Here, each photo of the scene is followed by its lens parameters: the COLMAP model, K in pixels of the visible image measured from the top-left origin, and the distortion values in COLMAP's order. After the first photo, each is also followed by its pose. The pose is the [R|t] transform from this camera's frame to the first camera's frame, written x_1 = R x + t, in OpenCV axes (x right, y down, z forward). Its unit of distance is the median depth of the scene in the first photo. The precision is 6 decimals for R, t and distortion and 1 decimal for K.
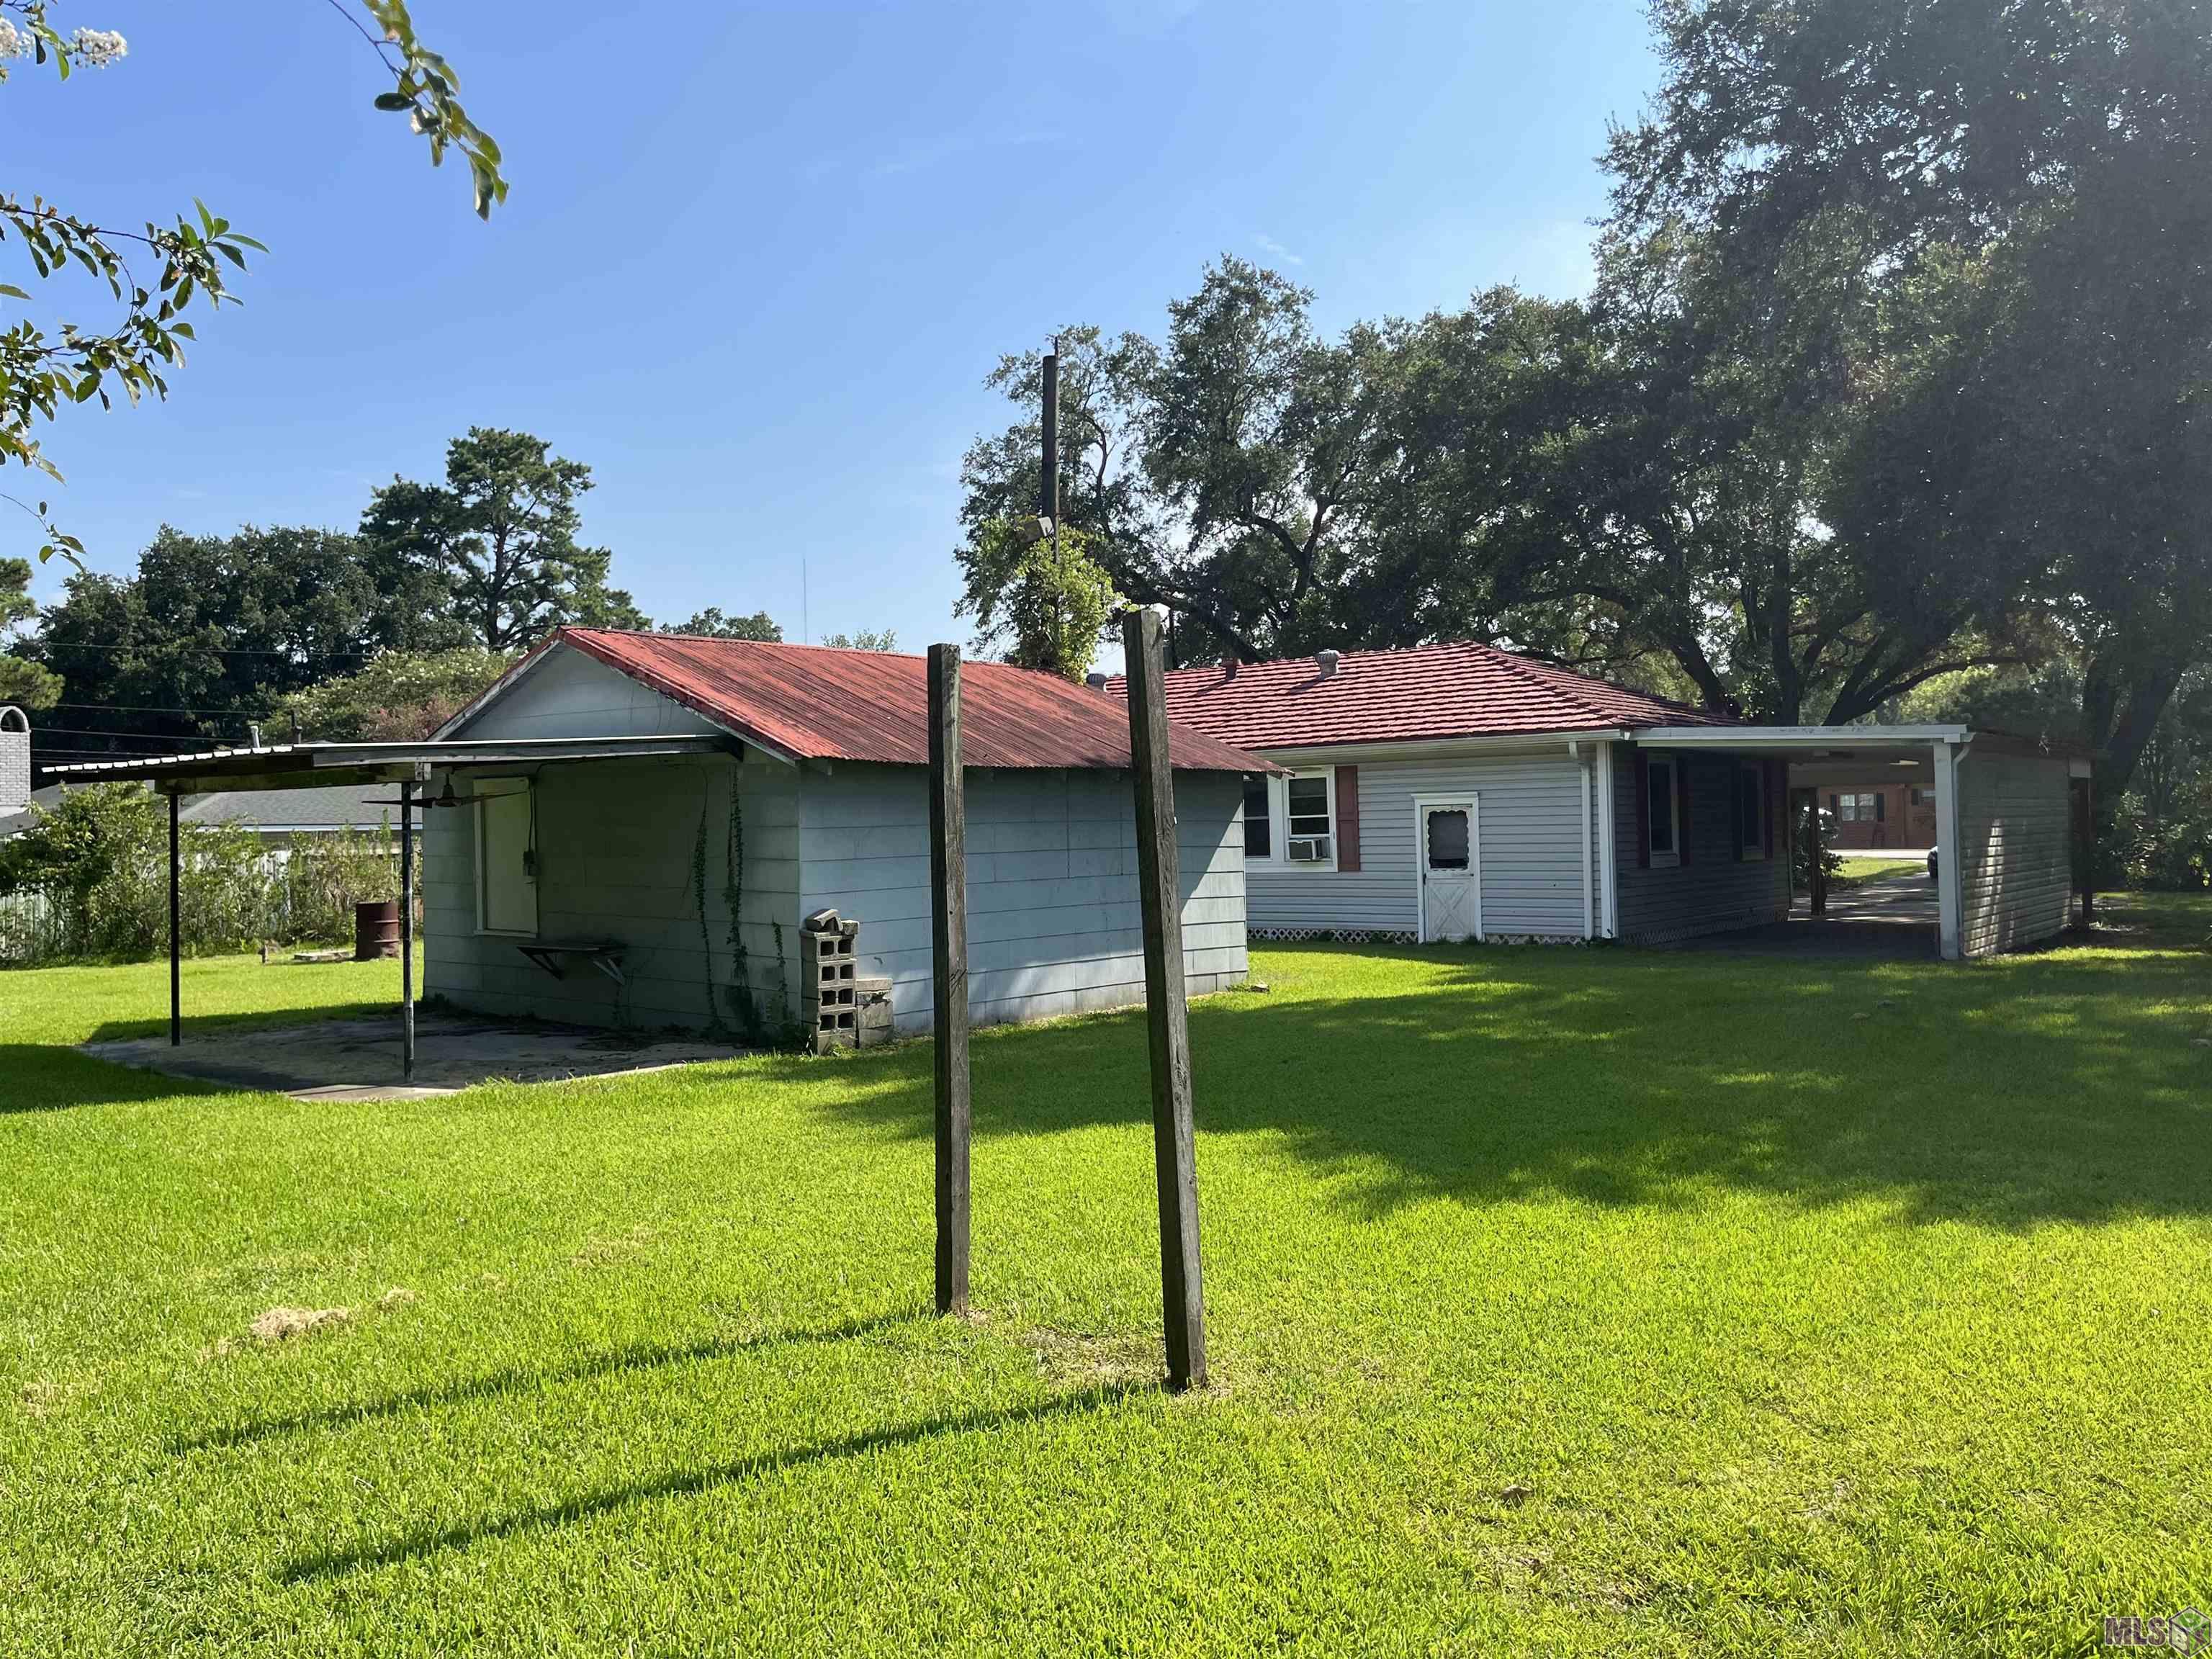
lens RADIAL K [[1704.6, 0, 1106.0], [0, 1704.6, 829.5], [0, 0, 1]] dist [0.054018, -0.079537]
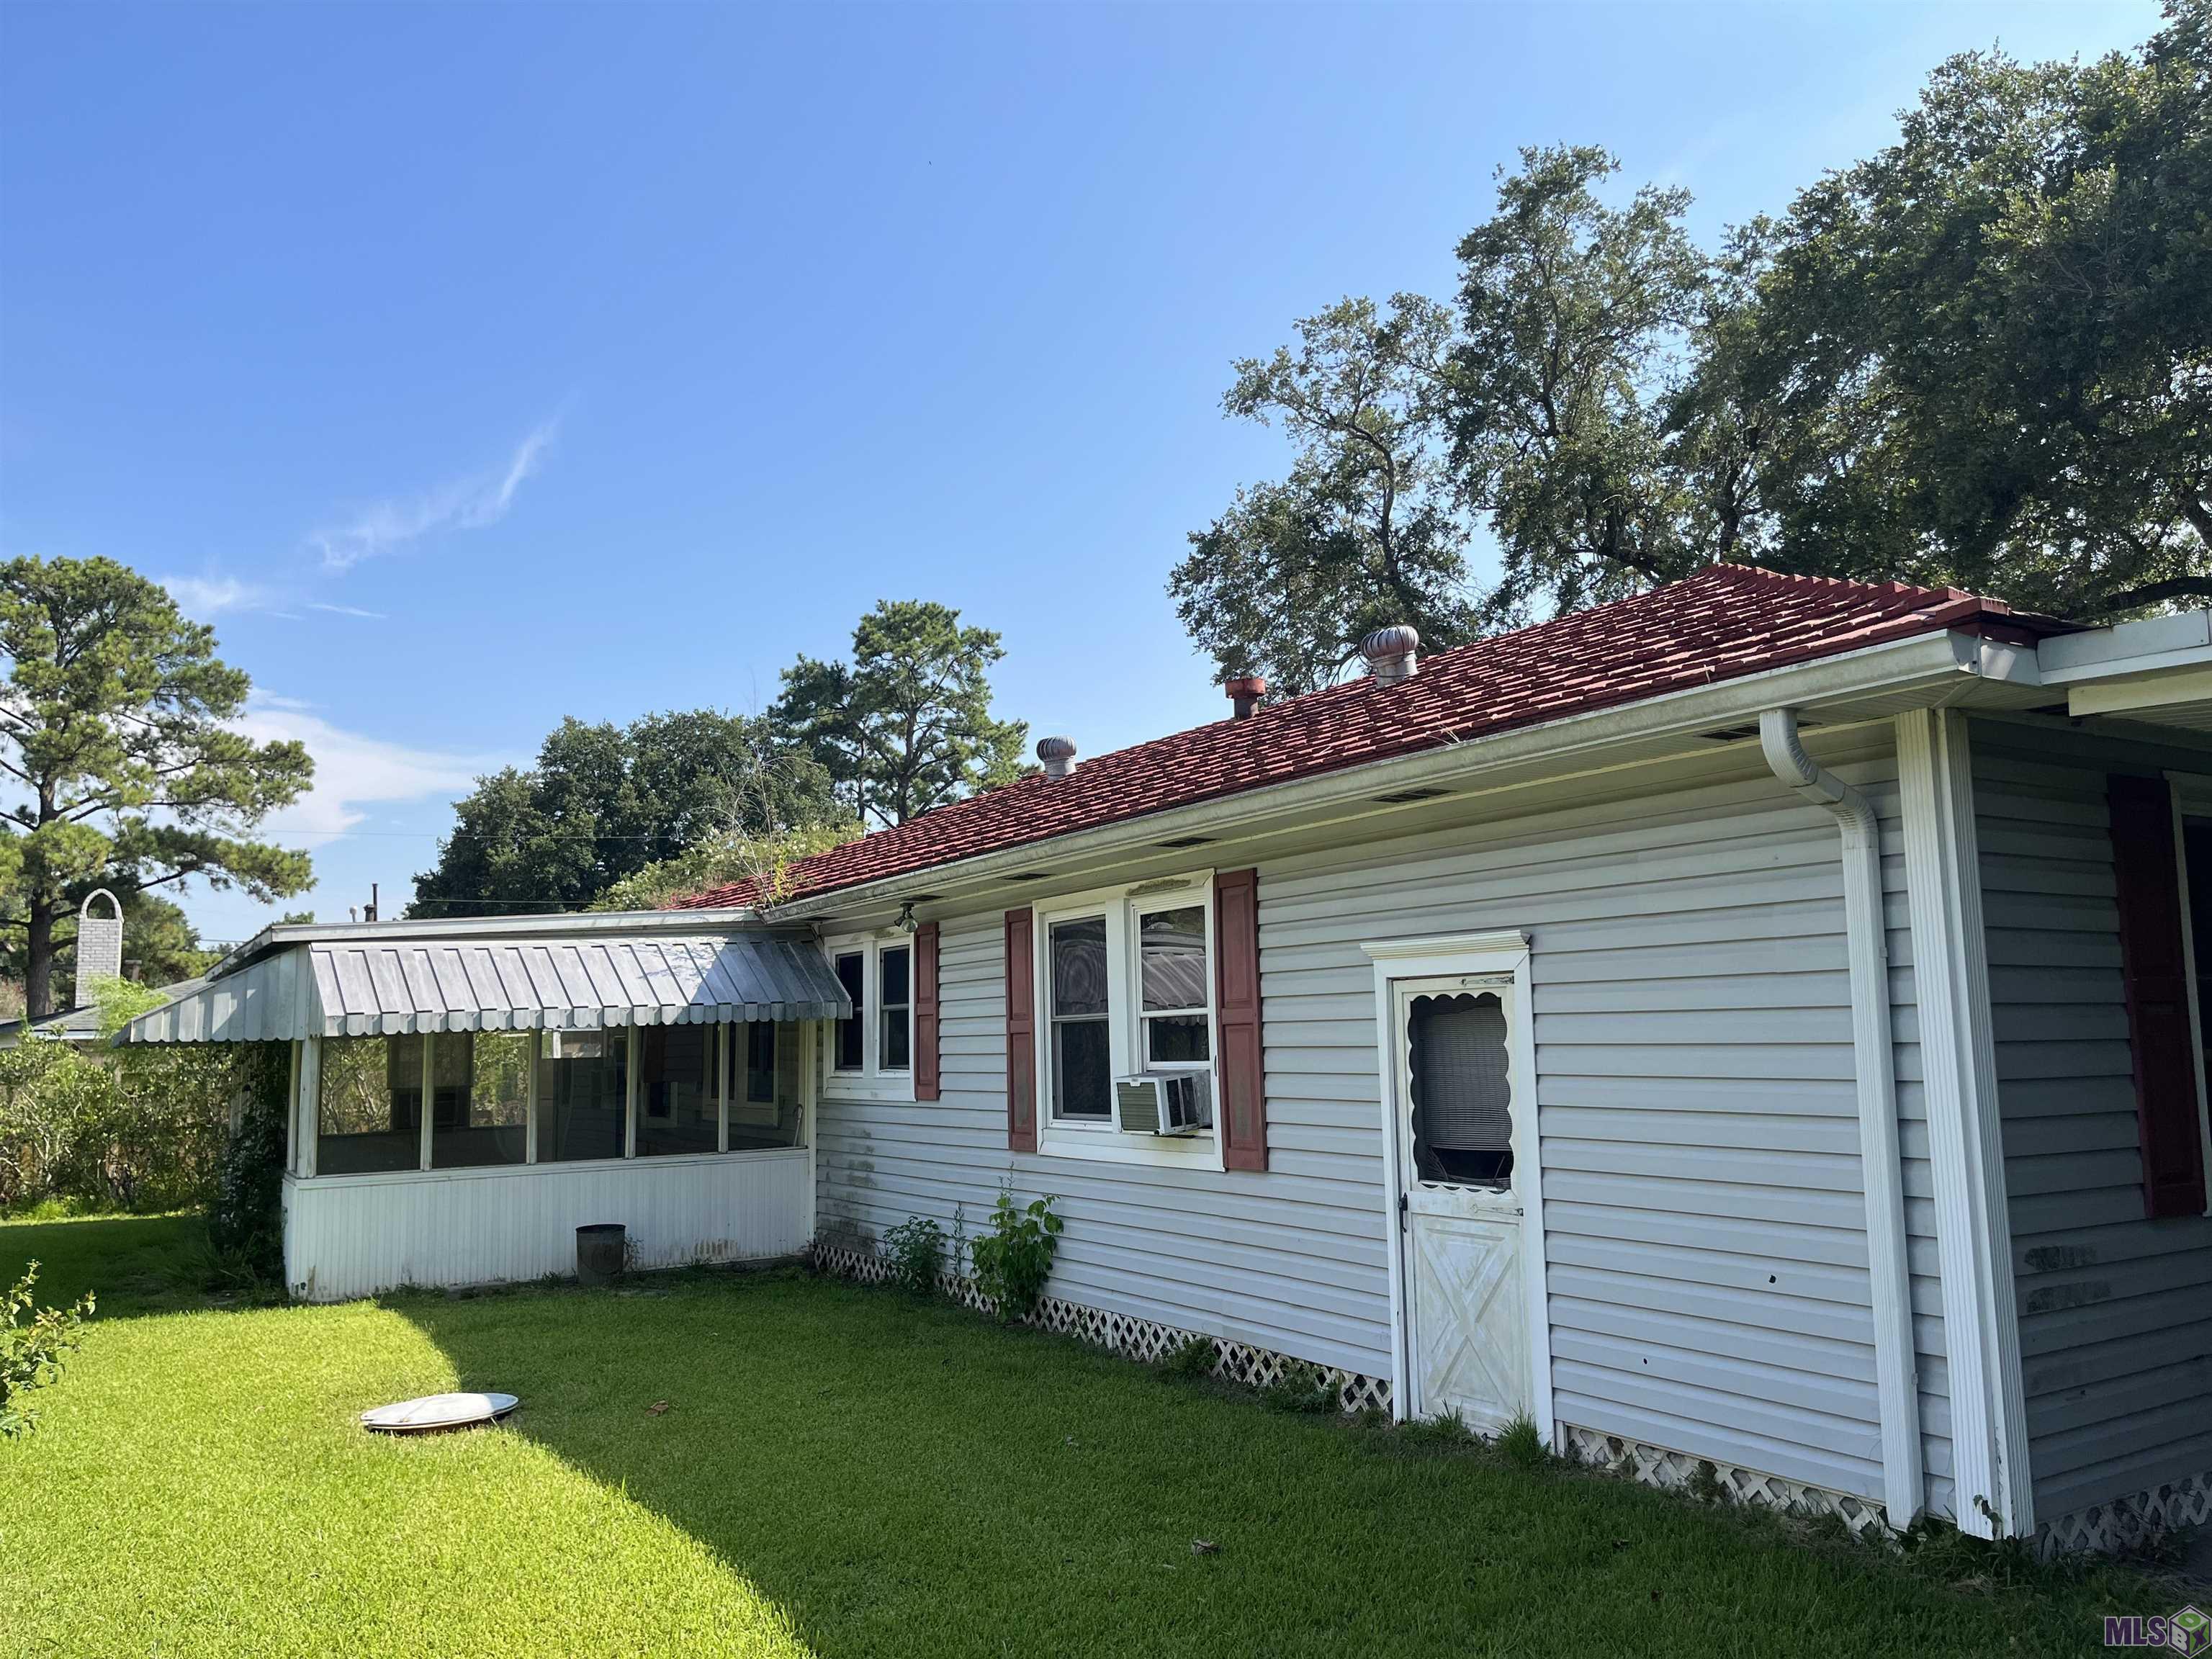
lens RADIAL K [[1704.6, 0, 1106.0], [0, 1704.6, 829.5], [0, 0, 1]] dist [0.054018, -0.079537]
pose [[0.938638, -0.037339, -0.342877, 0.234152], [-0.002552, 0.993344, -0.115161, -0.004621], [0.344895, 0.108969, 0.932295, 0.644636]]
